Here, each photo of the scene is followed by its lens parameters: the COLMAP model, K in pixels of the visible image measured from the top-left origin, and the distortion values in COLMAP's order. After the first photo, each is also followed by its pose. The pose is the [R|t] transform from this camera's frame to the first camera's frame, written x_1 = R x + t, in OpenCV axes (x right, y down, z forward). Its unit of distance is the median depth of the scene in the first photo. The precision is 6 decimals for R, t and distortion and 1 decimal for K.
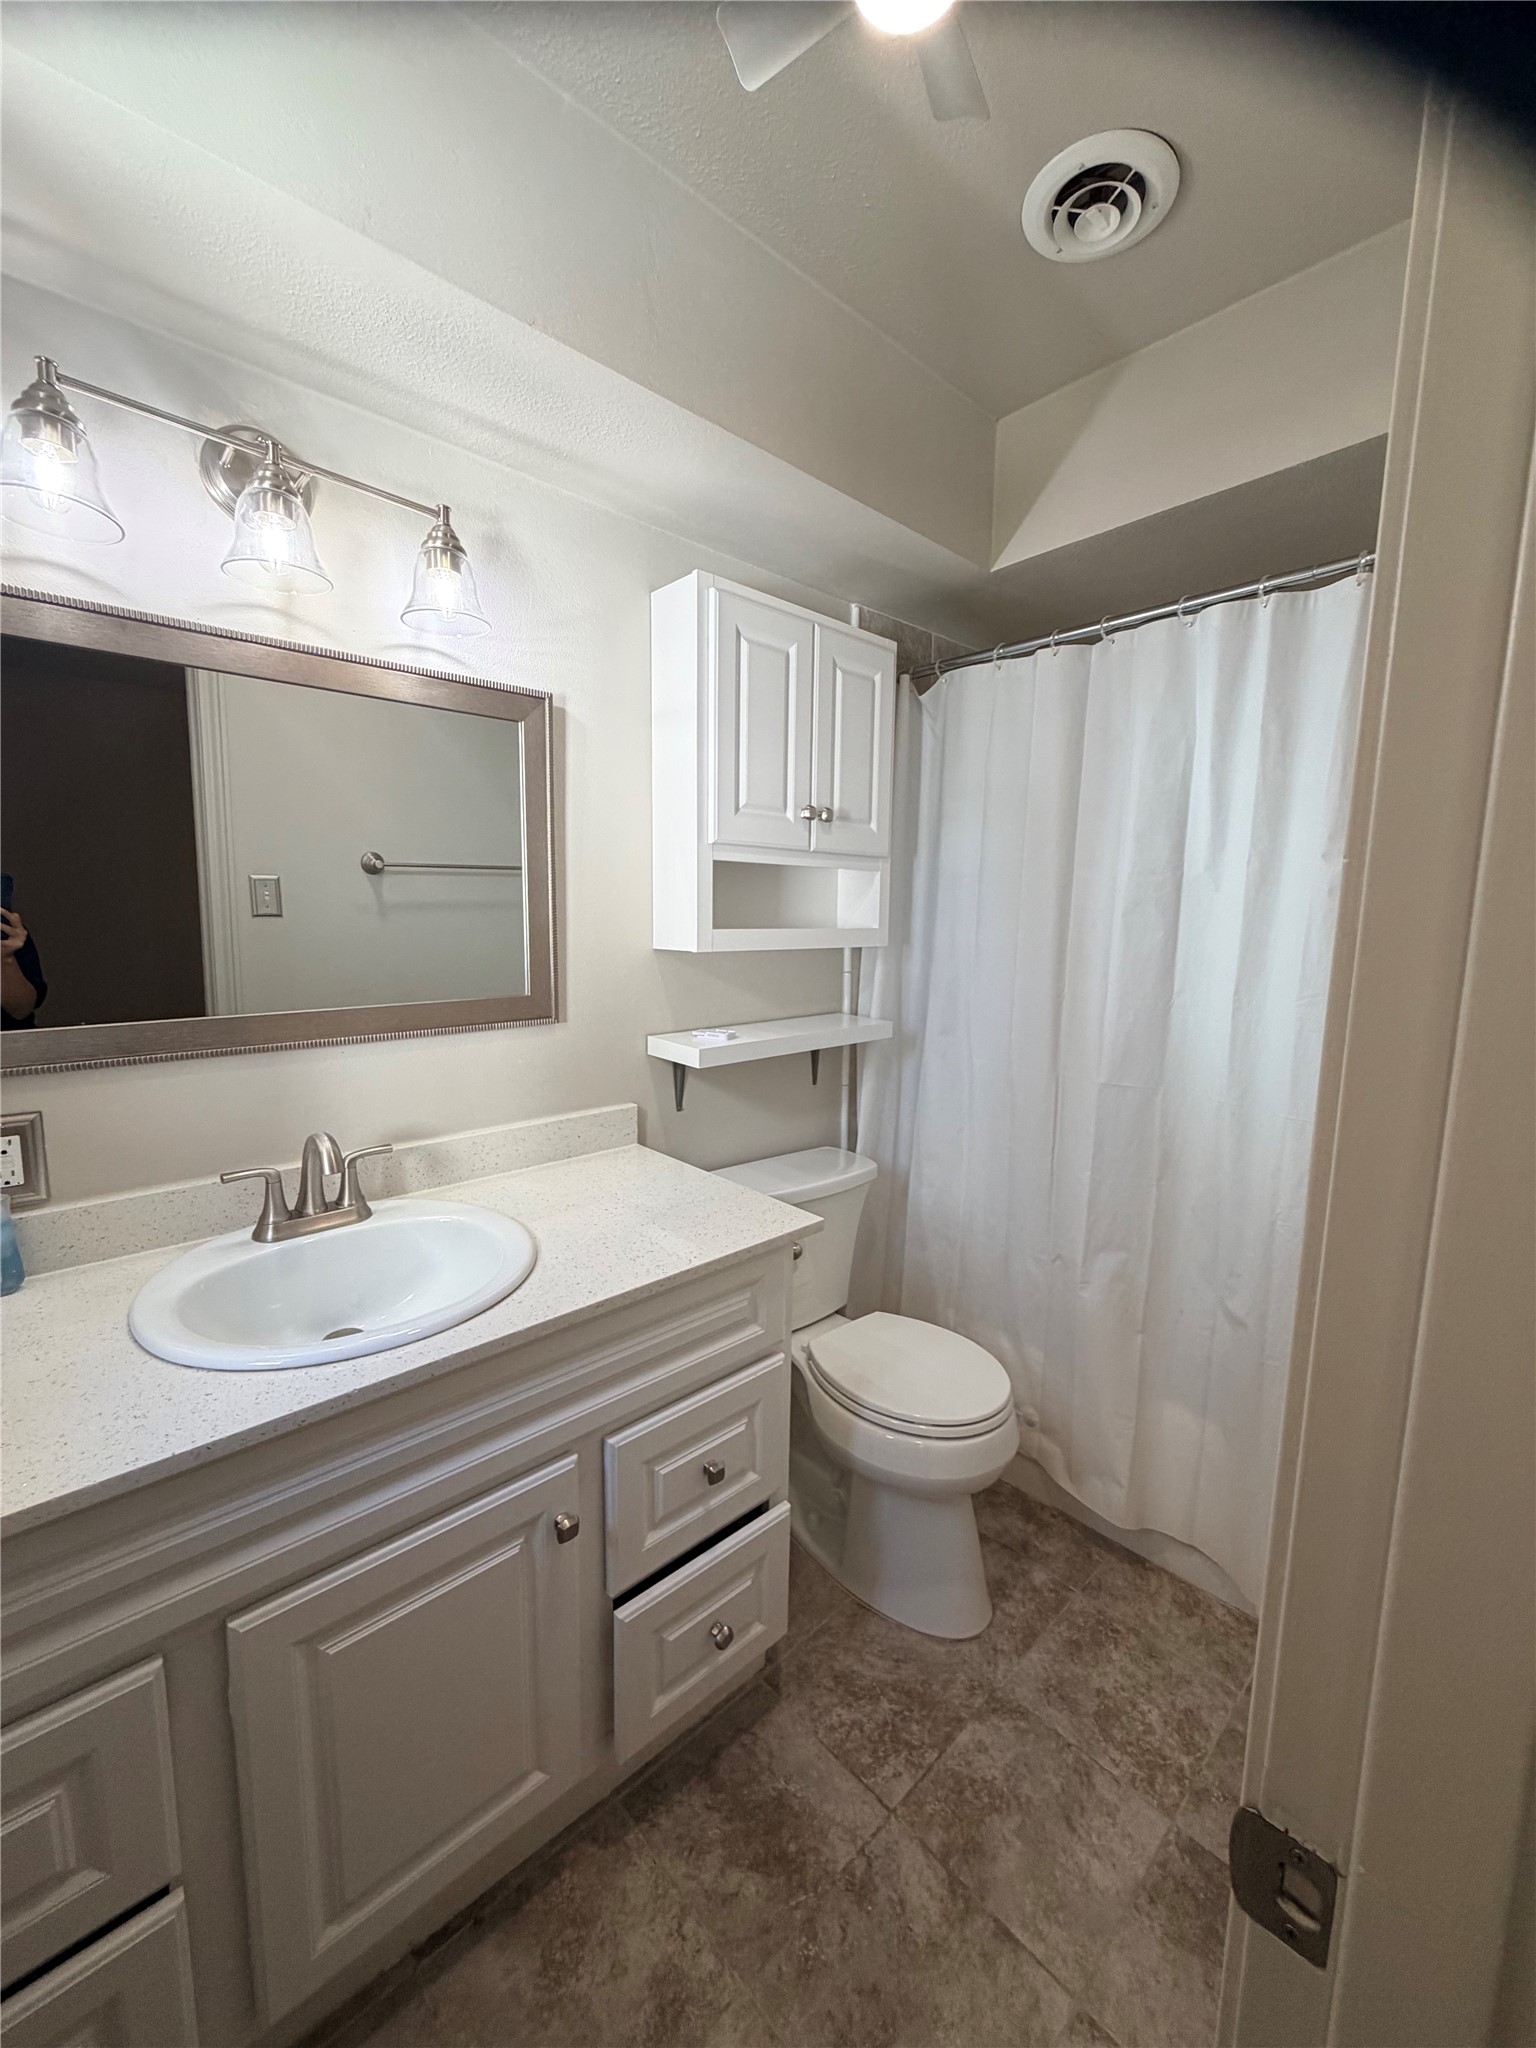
lens RADIAL K [[821.5, 0, 772.8], [0, 821.5, 1024.1], [0, 0, 1]] dist [0.000370, -0.000123]
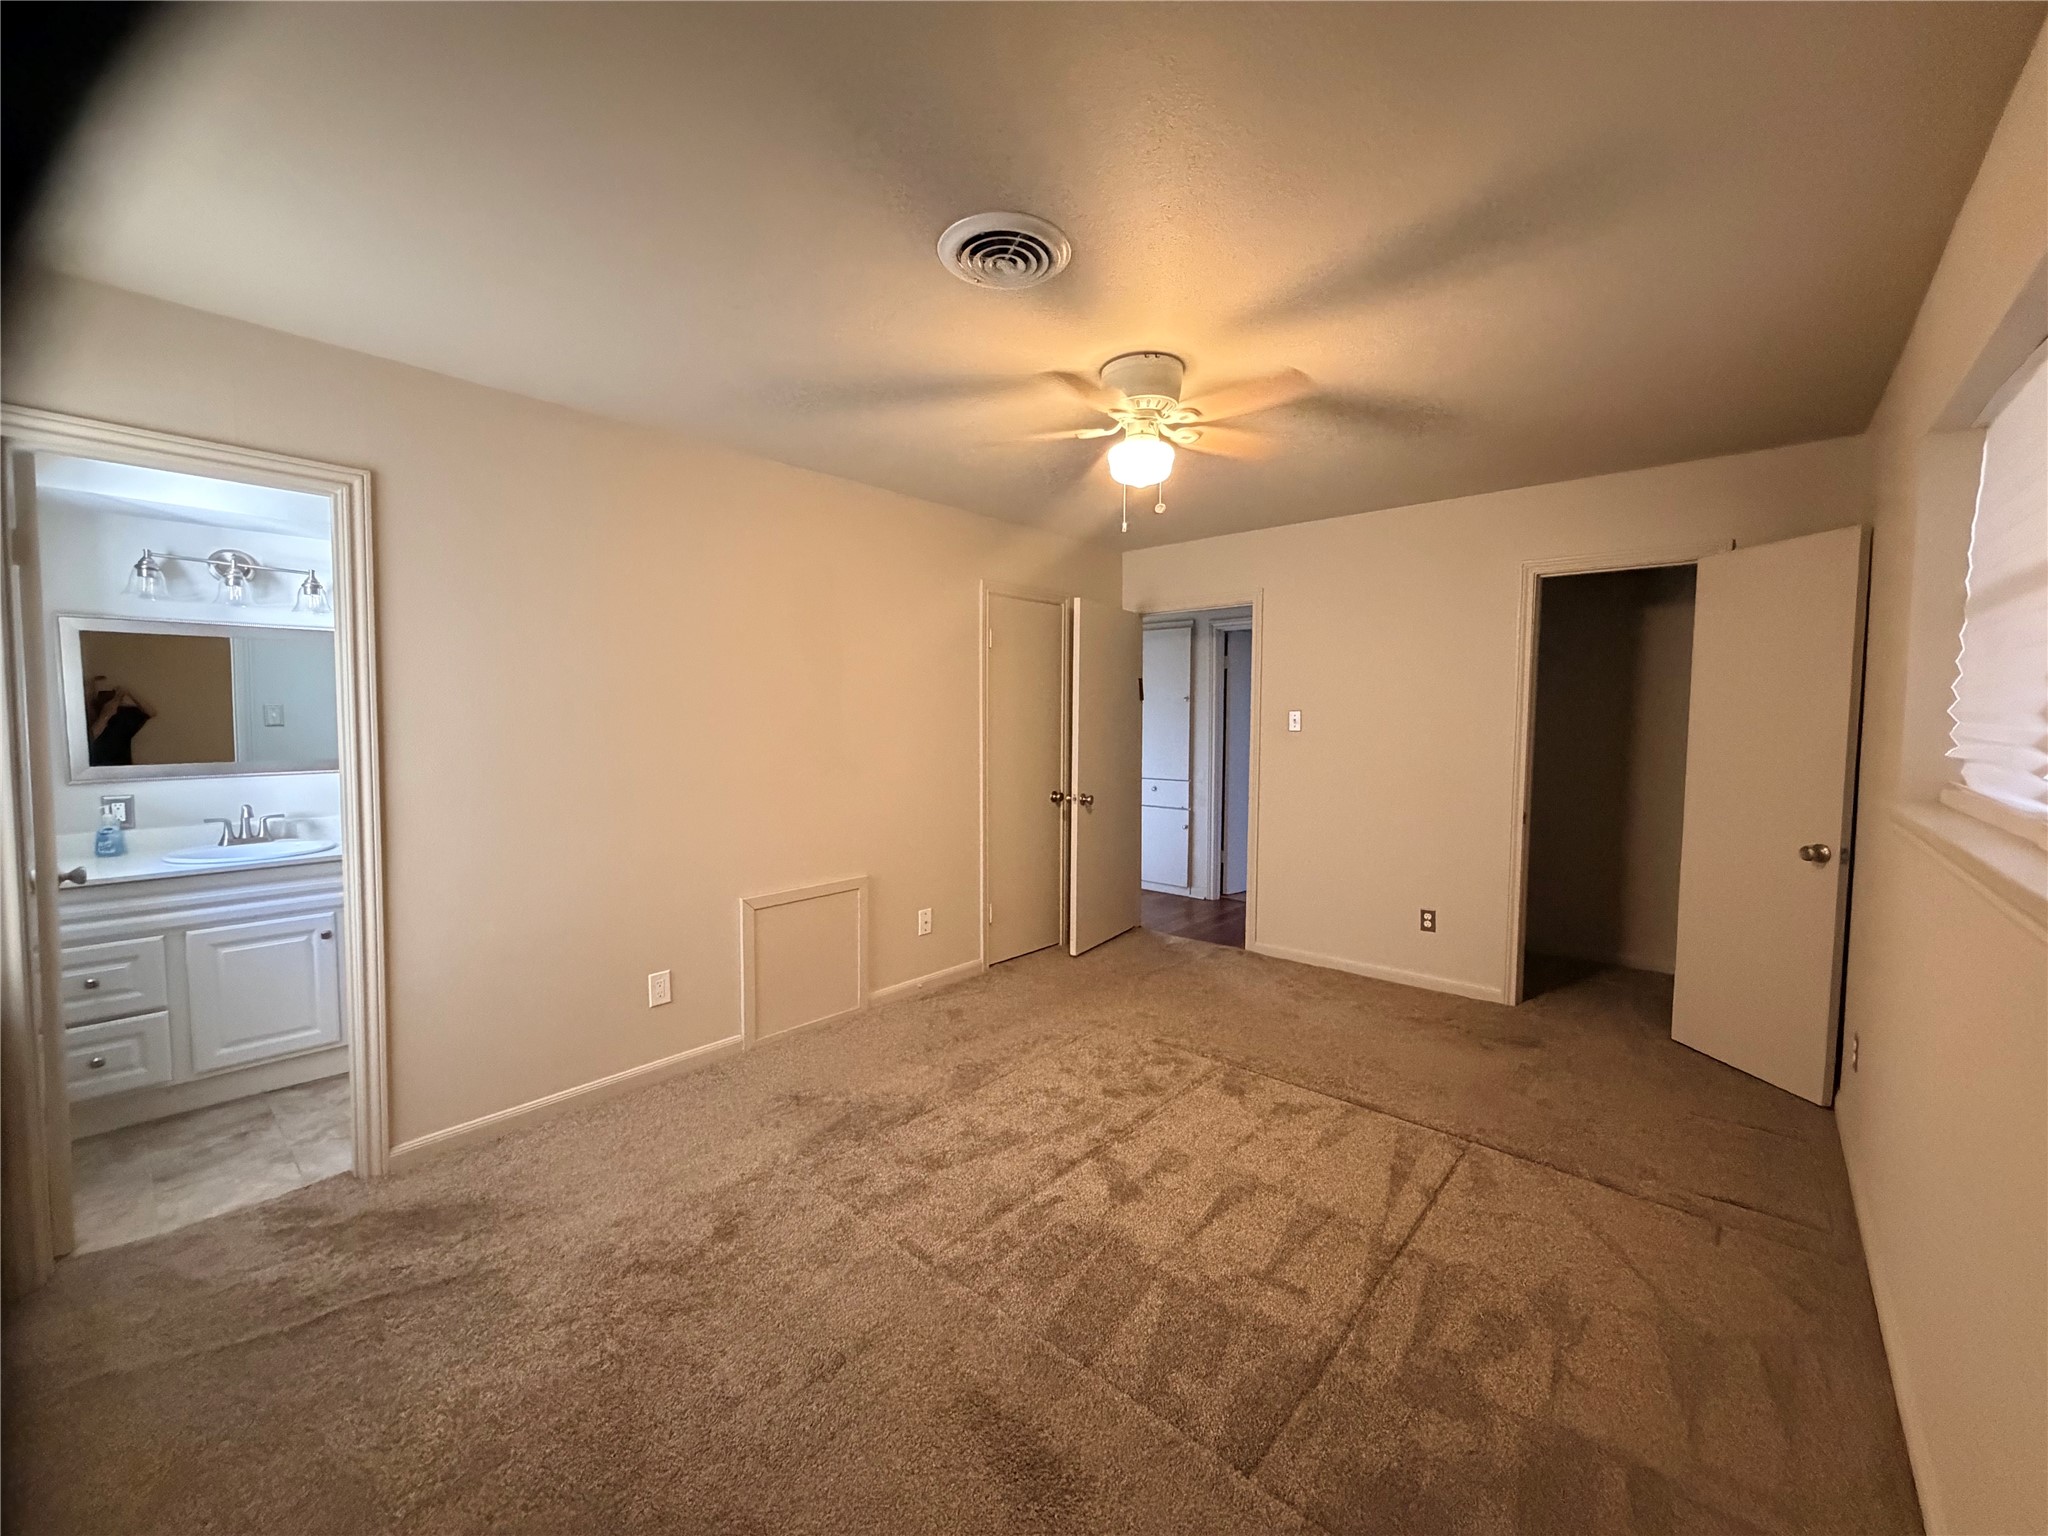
lens RADIAL K [[821.5, 0, 1018.9], [0, 821.5, 763.1], [0, 0, 1]] dist [0.000370, -0.000123]
pose [[0.995225, -0.025840, 0.094127, 1.842767], [0.033558, 0.996119, -0.081366, 0.325419], [-0.091659, 0.084137, 0.992230, -2.054181]]
